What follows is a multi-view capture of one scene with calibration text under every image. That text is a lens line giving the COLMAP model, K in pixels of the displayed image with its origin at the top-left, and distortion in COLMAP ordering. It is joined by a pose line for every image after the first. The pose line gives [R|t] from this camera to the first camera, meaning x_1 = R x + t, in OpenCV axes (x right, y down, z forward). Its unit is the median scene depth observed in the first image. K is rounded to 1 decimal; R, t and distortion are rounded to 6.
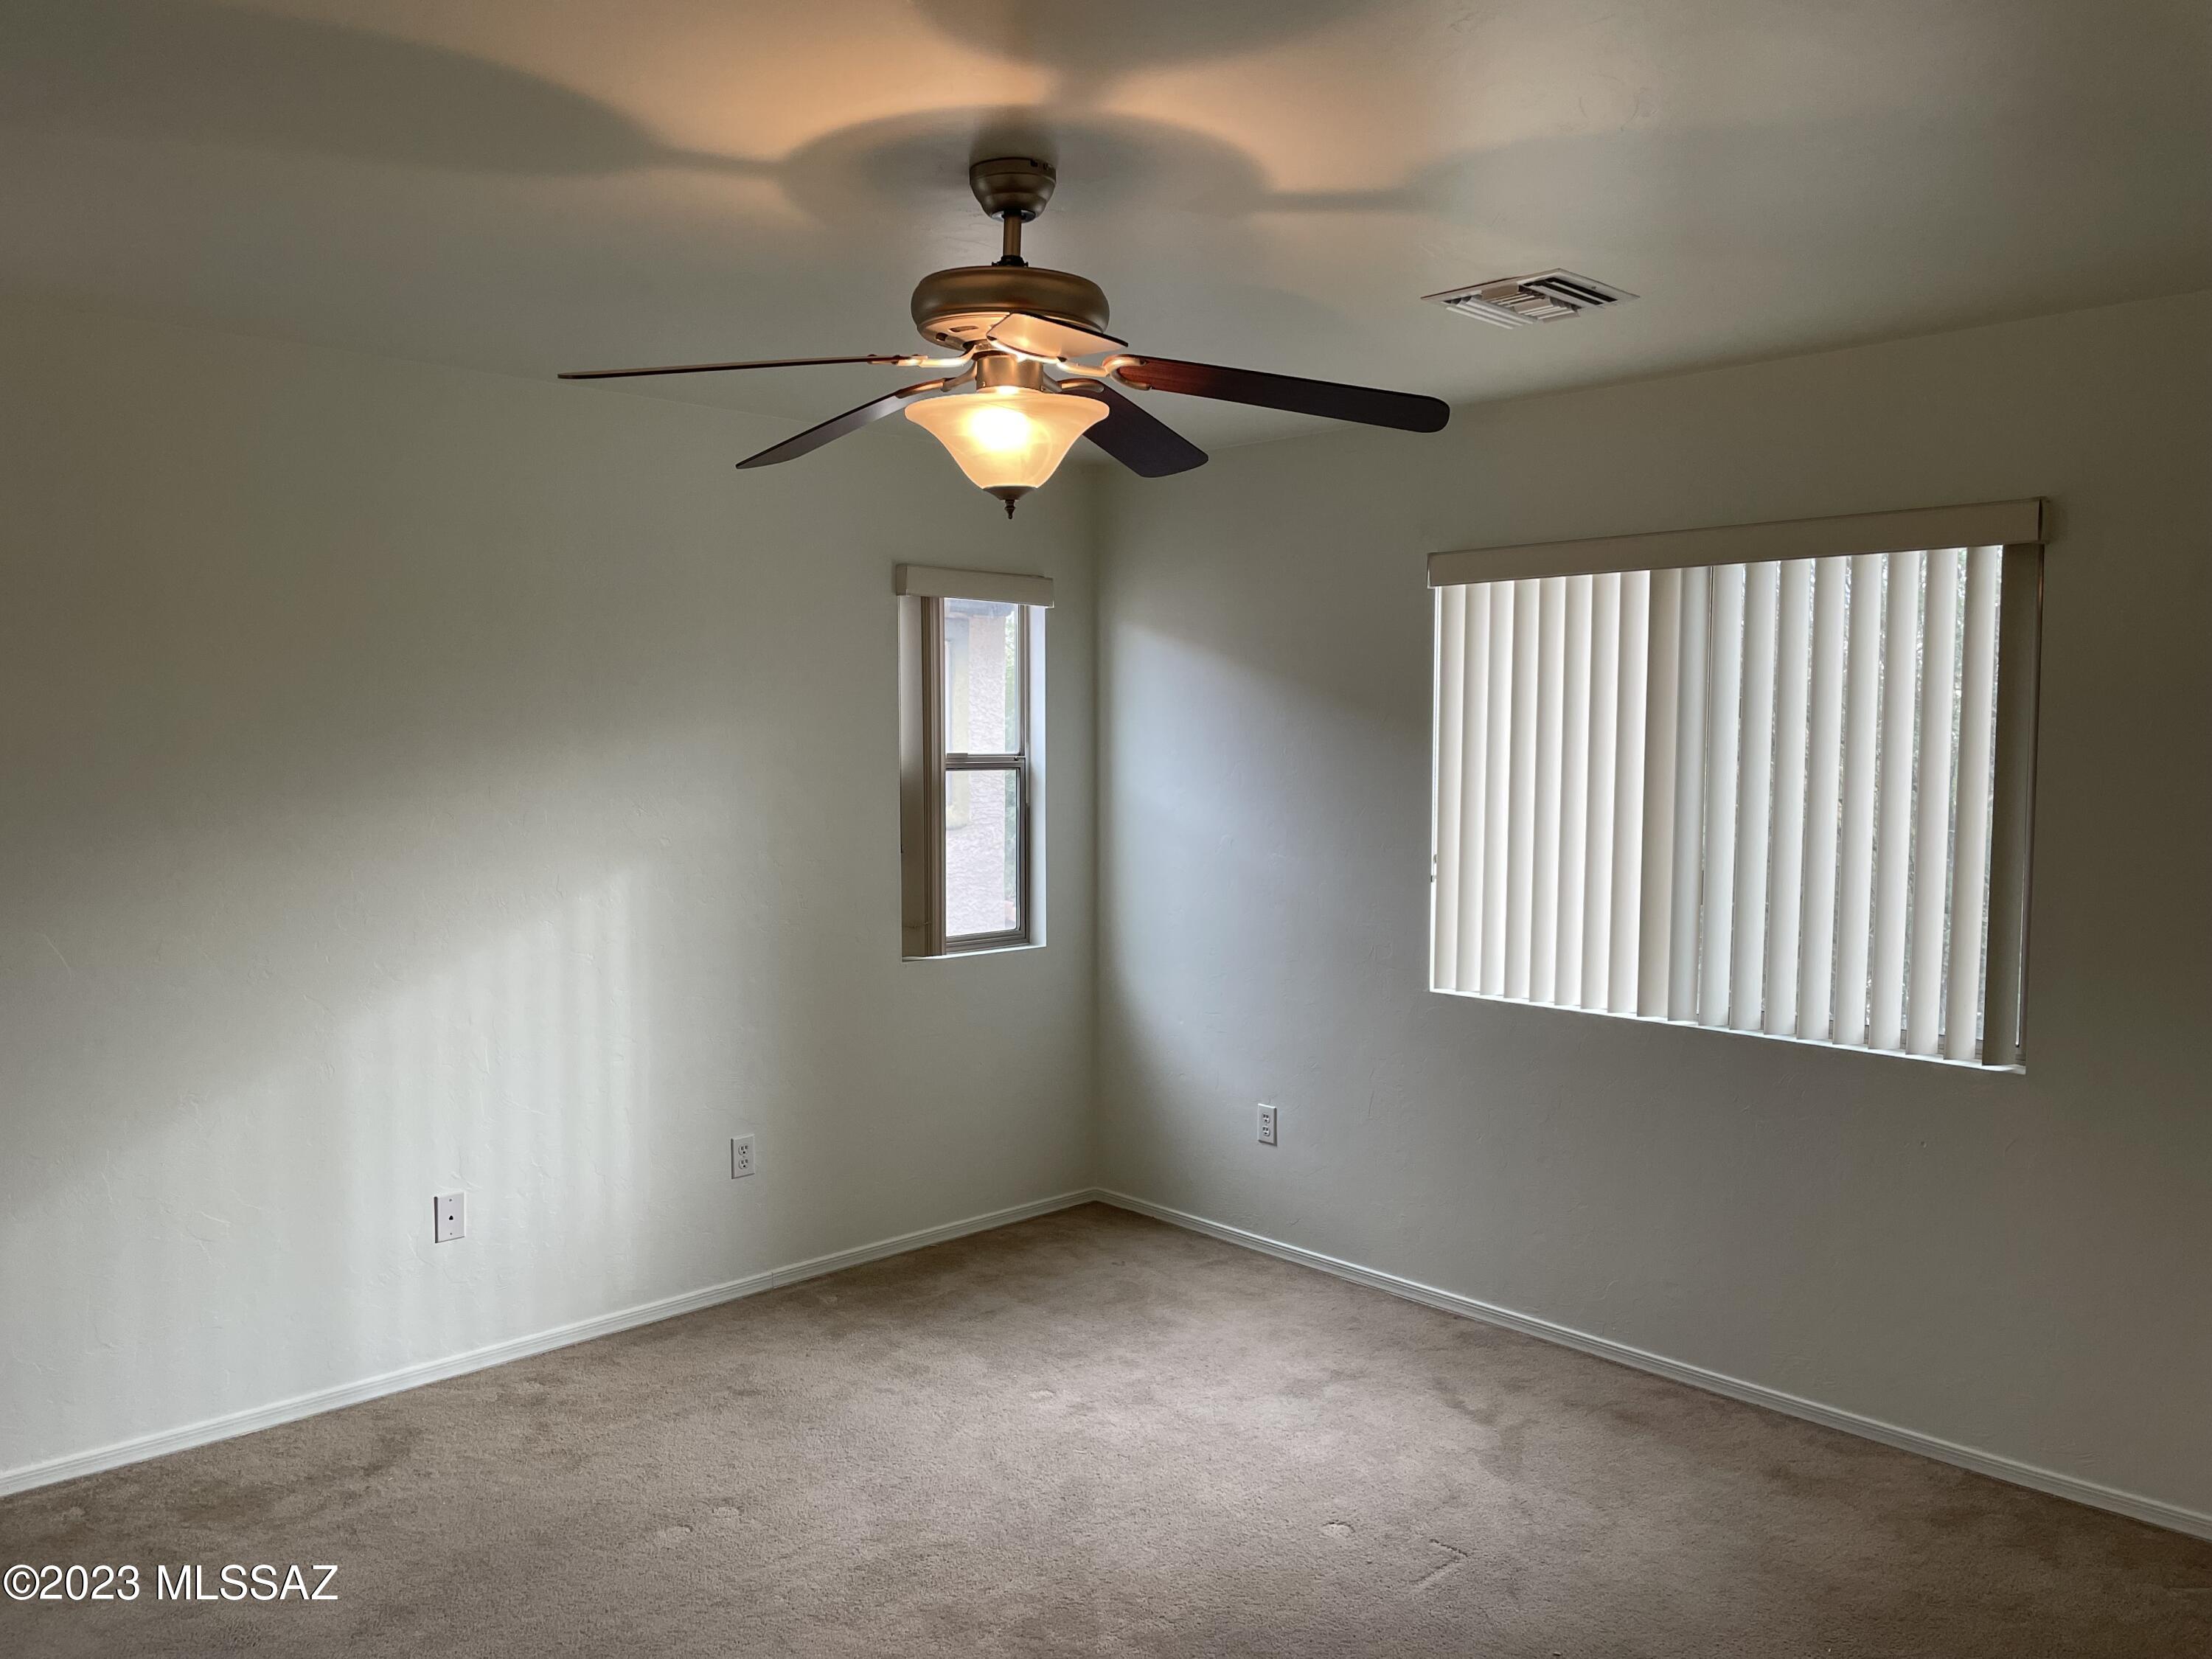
lens RADIAL K [[1669.9, 0, 1105.5], [0, 1669.9, 828.7], [0, 0, 1]] dist [0.088948, -0.111615]
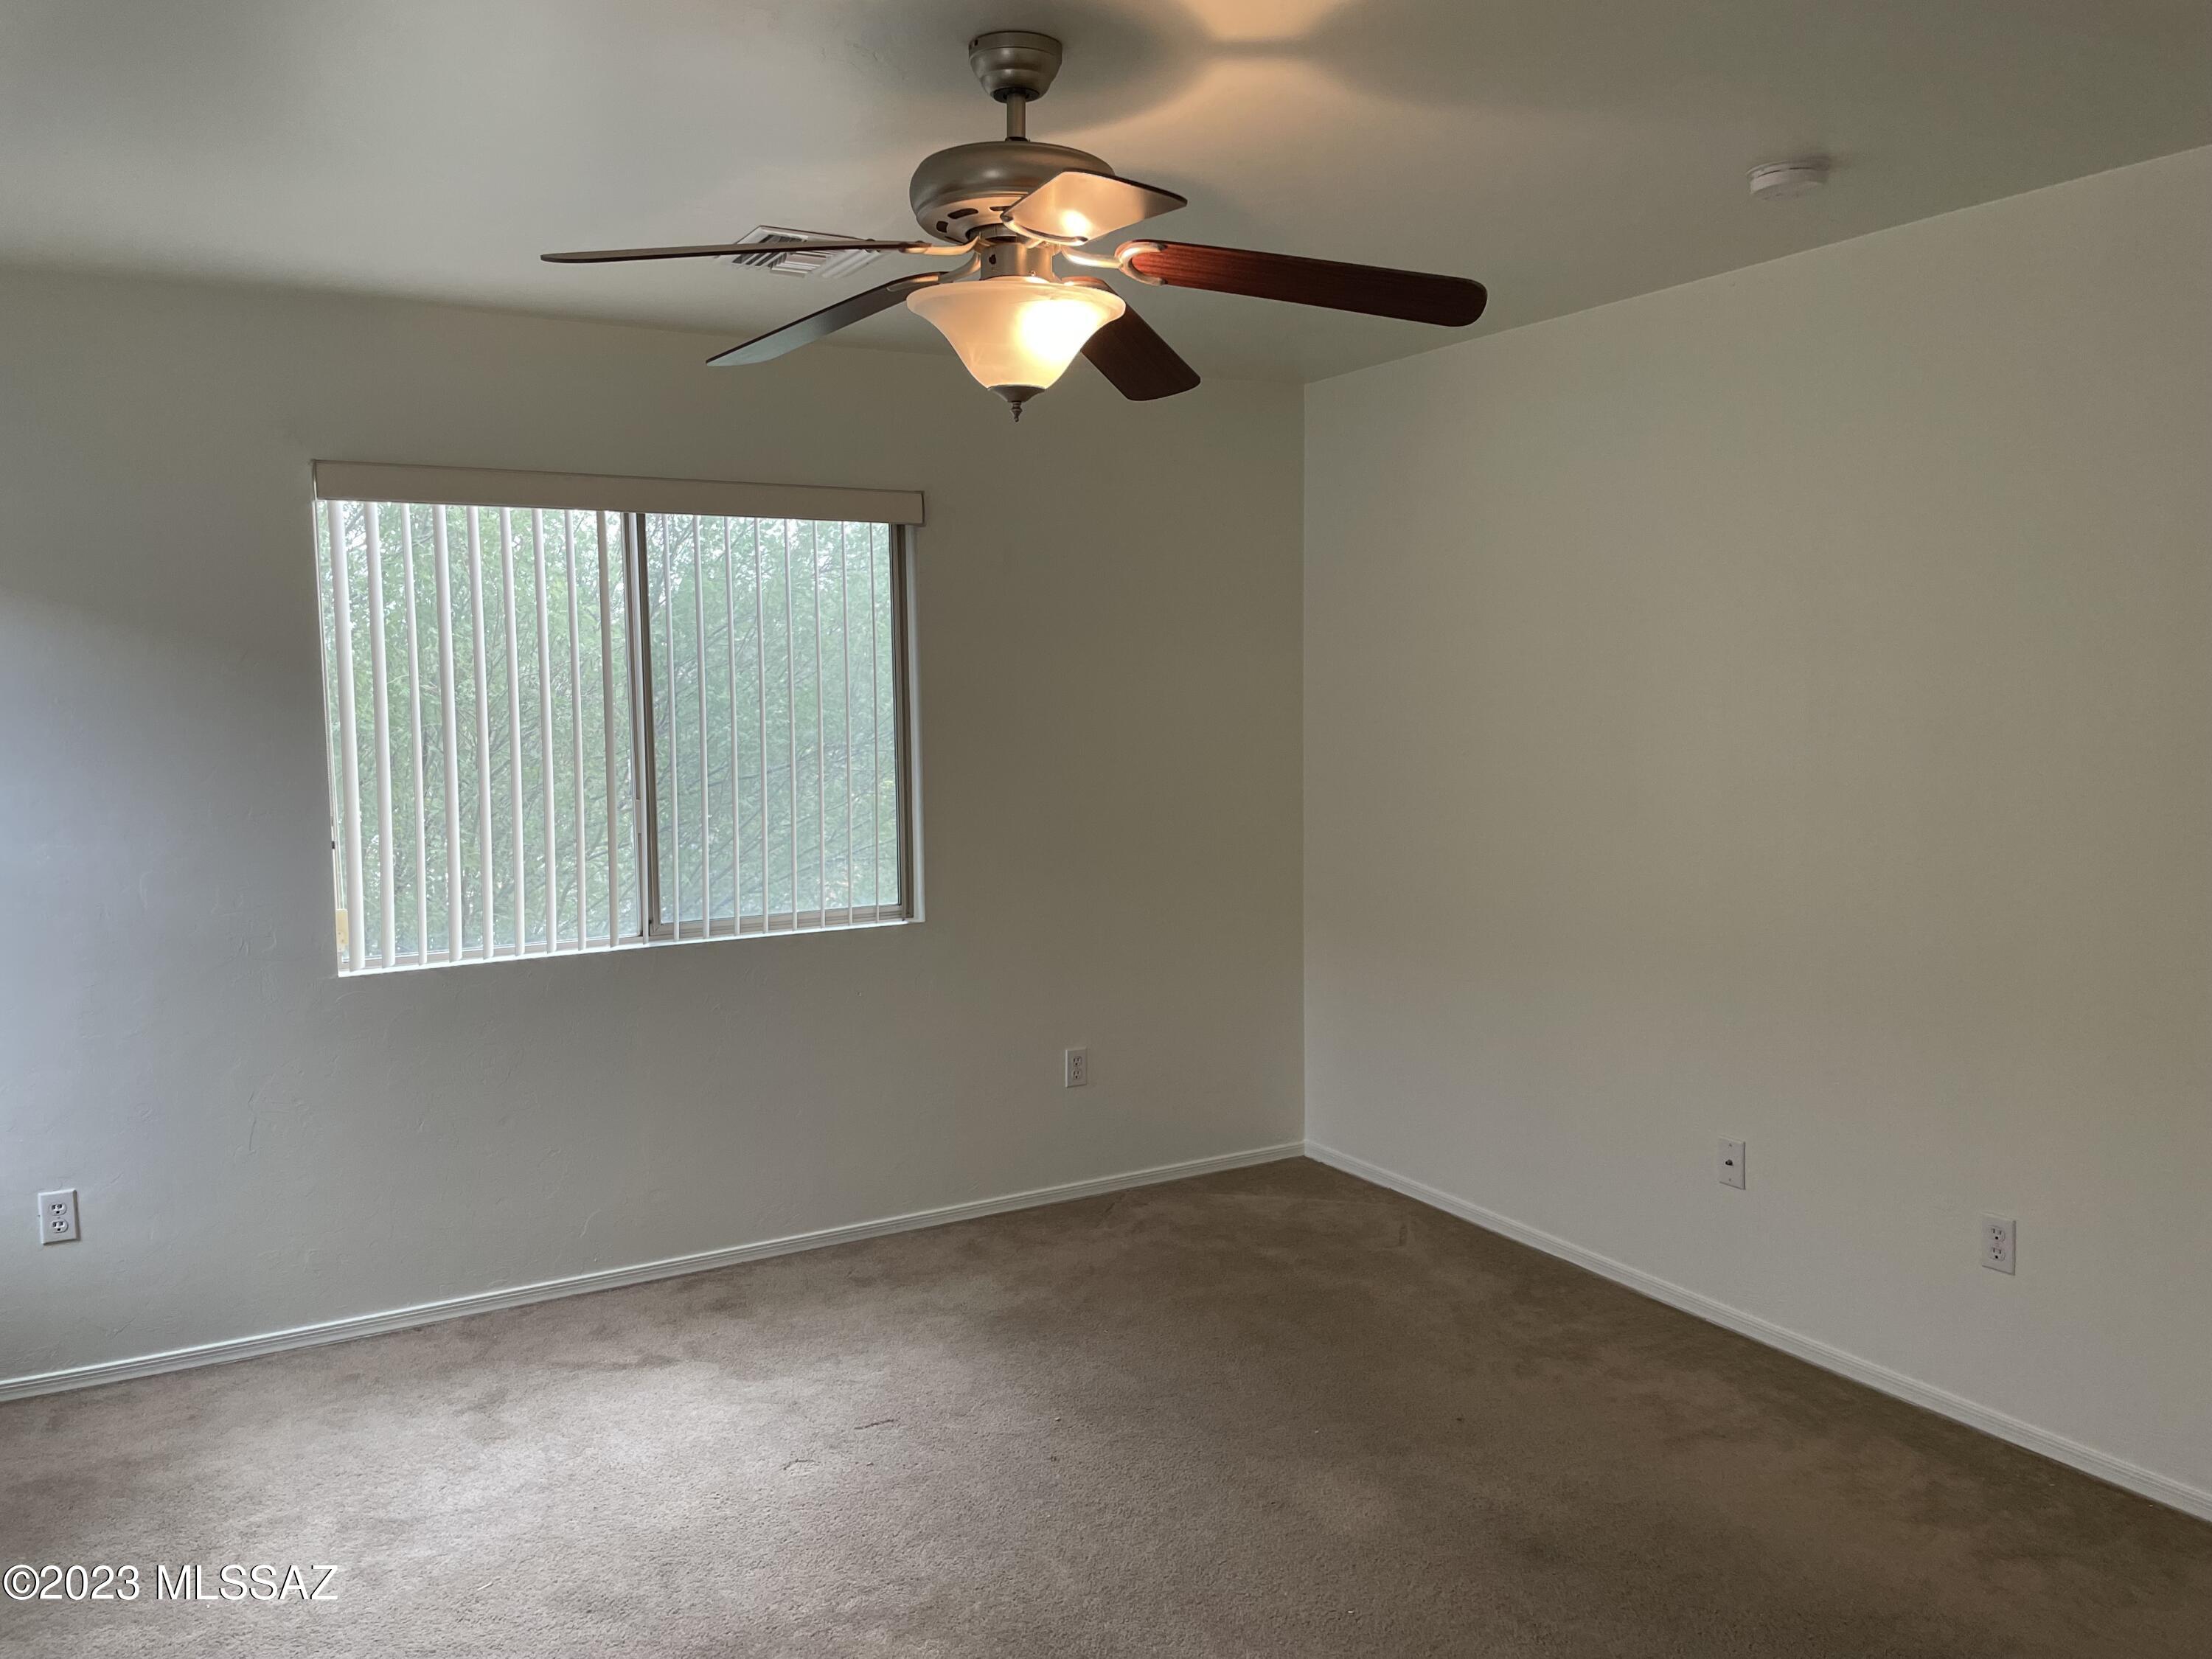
lens RADIAL K [[1669.9, 0, 1112.2], [0, 1669.9, 823.1], [0, 0, 1]] dist [0.088948, -0.111615]
pose [[0.247248, -0.089277, 0.964830, -0.592539], [0.074555, 0.994547, 0.072922, -0.015945], [-0.966080, 0.053903, 0.252556, 0.442426]]
